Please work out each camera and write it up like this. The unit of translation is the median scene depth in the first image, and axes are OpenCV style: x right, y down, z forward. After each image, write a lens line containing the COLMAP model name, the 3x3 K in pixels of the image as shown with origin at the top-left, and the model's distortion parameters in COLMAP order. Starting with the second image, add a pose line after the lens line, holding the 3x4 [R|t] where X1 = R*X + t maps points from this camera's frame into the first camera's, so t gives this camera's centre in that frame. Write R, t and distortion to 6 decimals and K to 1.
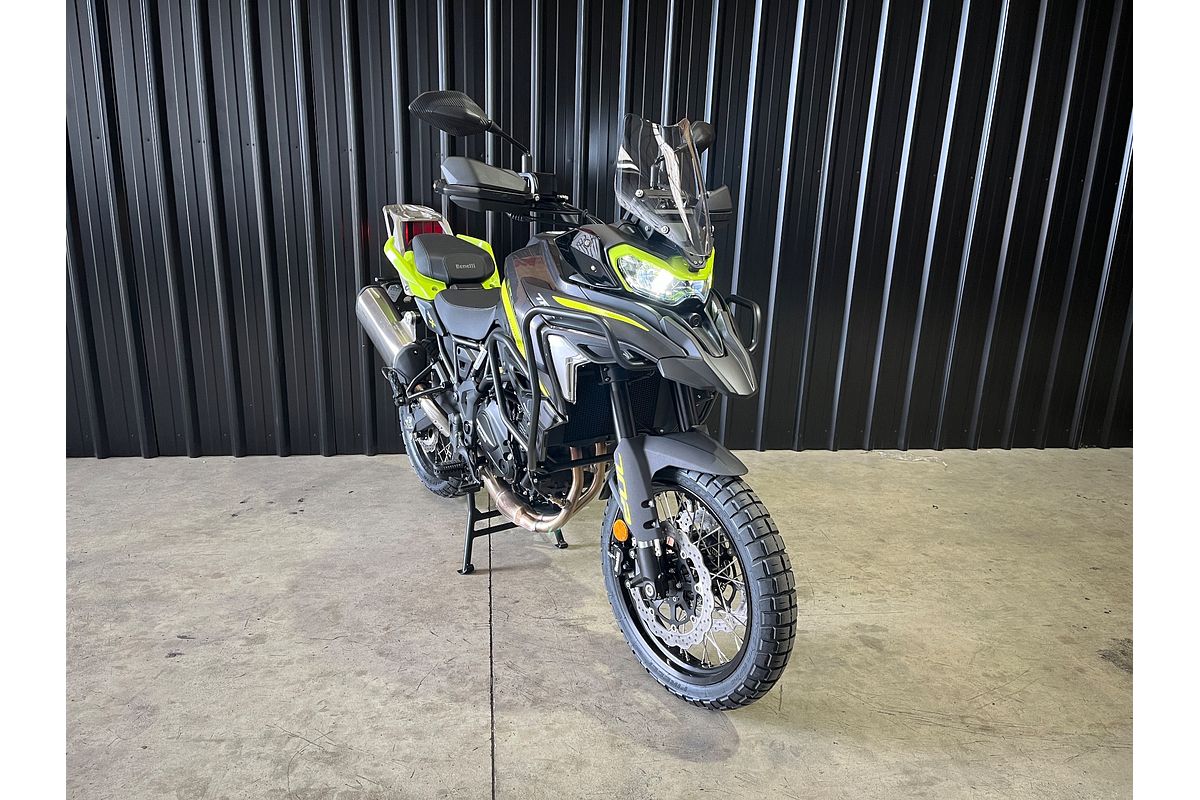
lens RADIAL K [[817.4, 0, 607.5], [0, 817.4, 406.4], [0, 0, 1]] dist [0.067893, -0.095275]
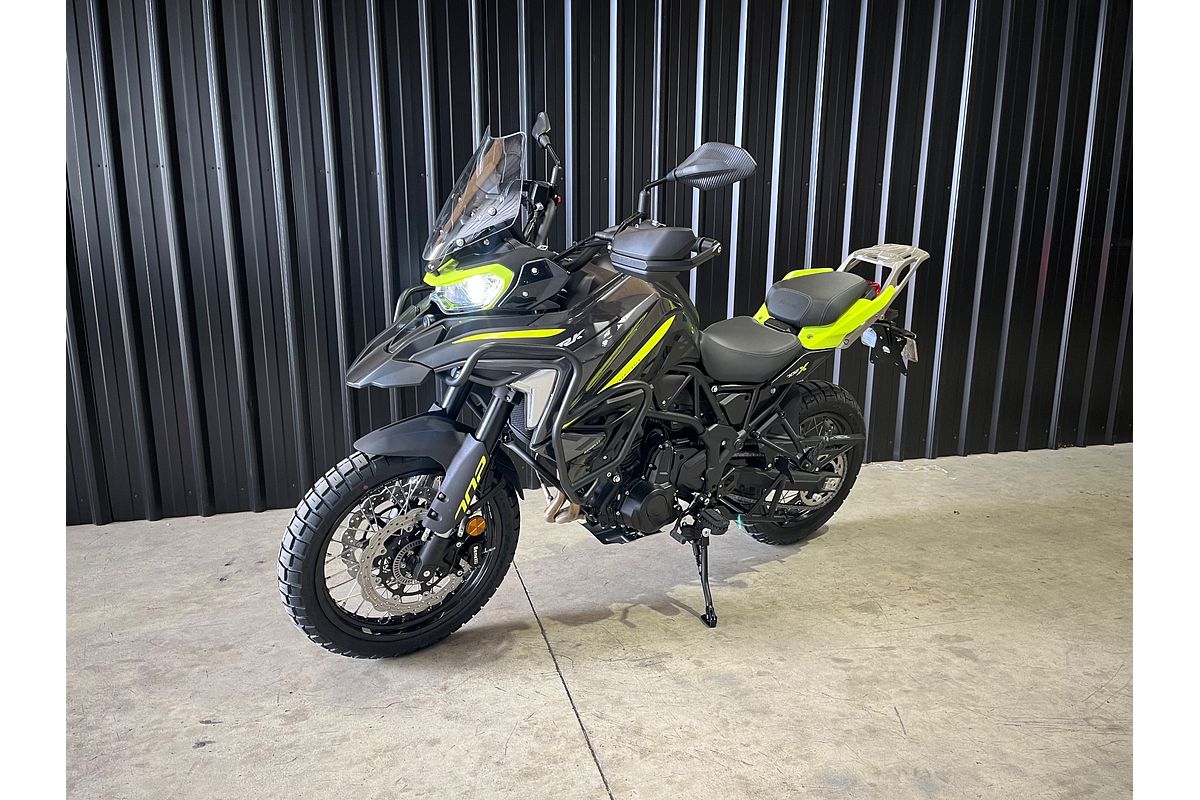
lens RADIAL K [[817.4, 0, 607.5], [0, 817.4, 401.8], [0, 0, 1]] dist [0.067893, -0.095275]
pose [[0.991023, -0.058491, 0.120217, -0.192371], [0.065674, 0.996230, -0.056675, 0.027851], [-0.116449, 0.064062, 0.991128, 0.094045]]
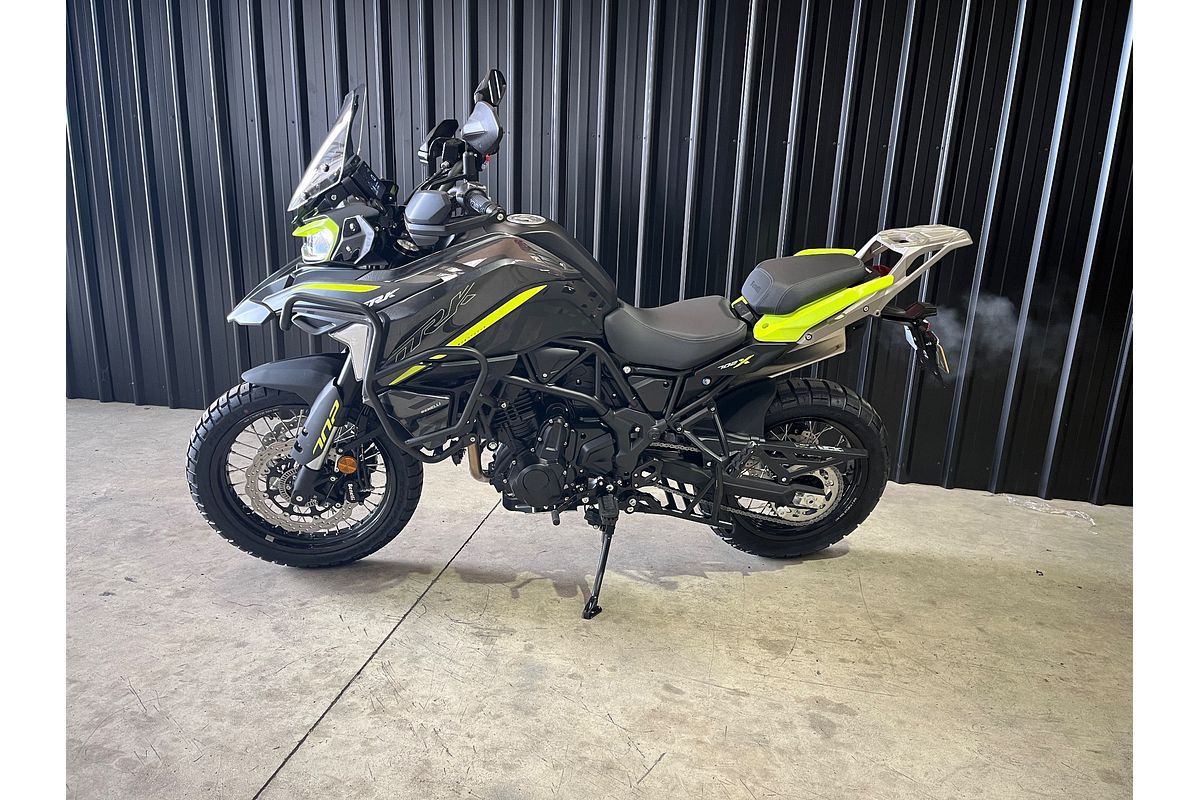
lens RADIAL K [[817.4, 0, 607.2], [0, 817.4, 392.9], [0, 0, 1]] dist [0.067893, -0.095275]
pose [[0.946094, 0.085737, -0.312338, 0.366178], [-0.094050, 0.995500, -0.011617, 0.001107], [0.309937, 0.040366, 0.949900, 0.191962]]
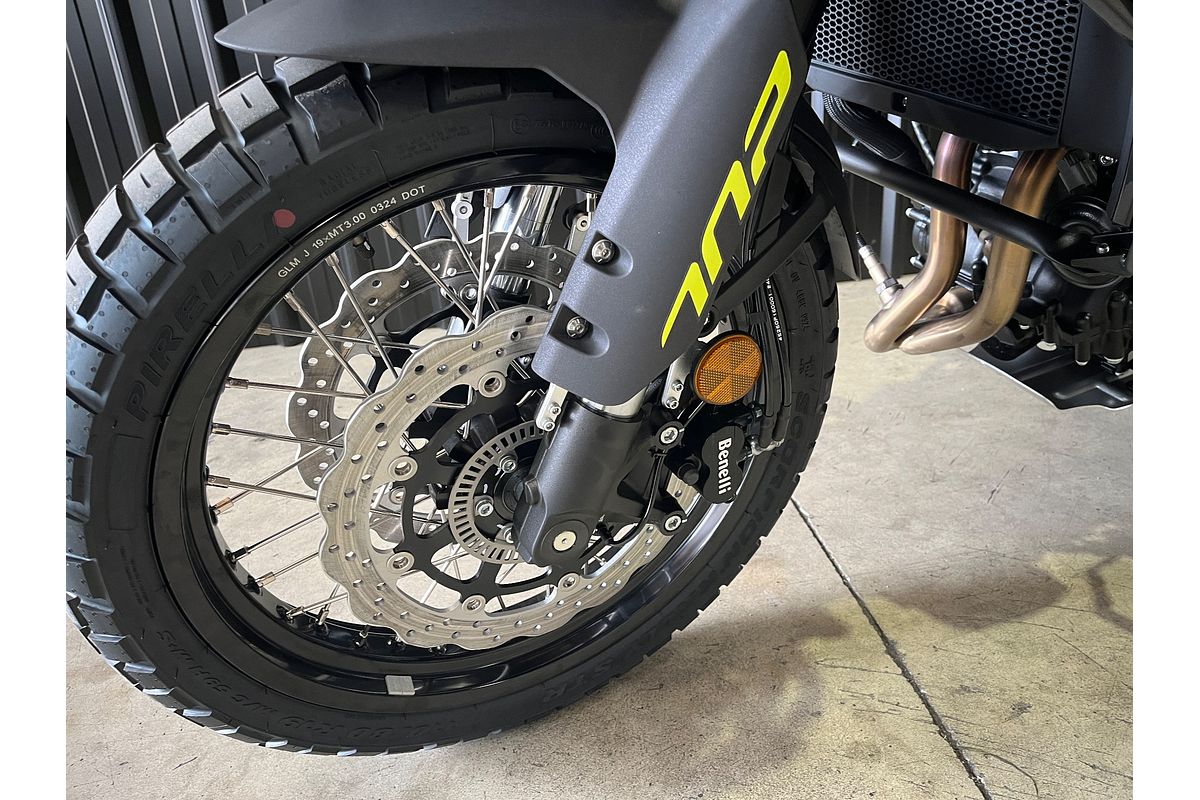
lens RADIAL K [[817.4, 0, 606.0], [0, 817.4, 392.9], [0, 0, 1]] dist [0.067893, -0.095275]
pose [[0.992866, -0.097416, -0.068761, -0.258122], [0.105259, 0.986985, 0.121575, 0.078196], [0.056023, -0.127945, 0.990198, 0.790969]]
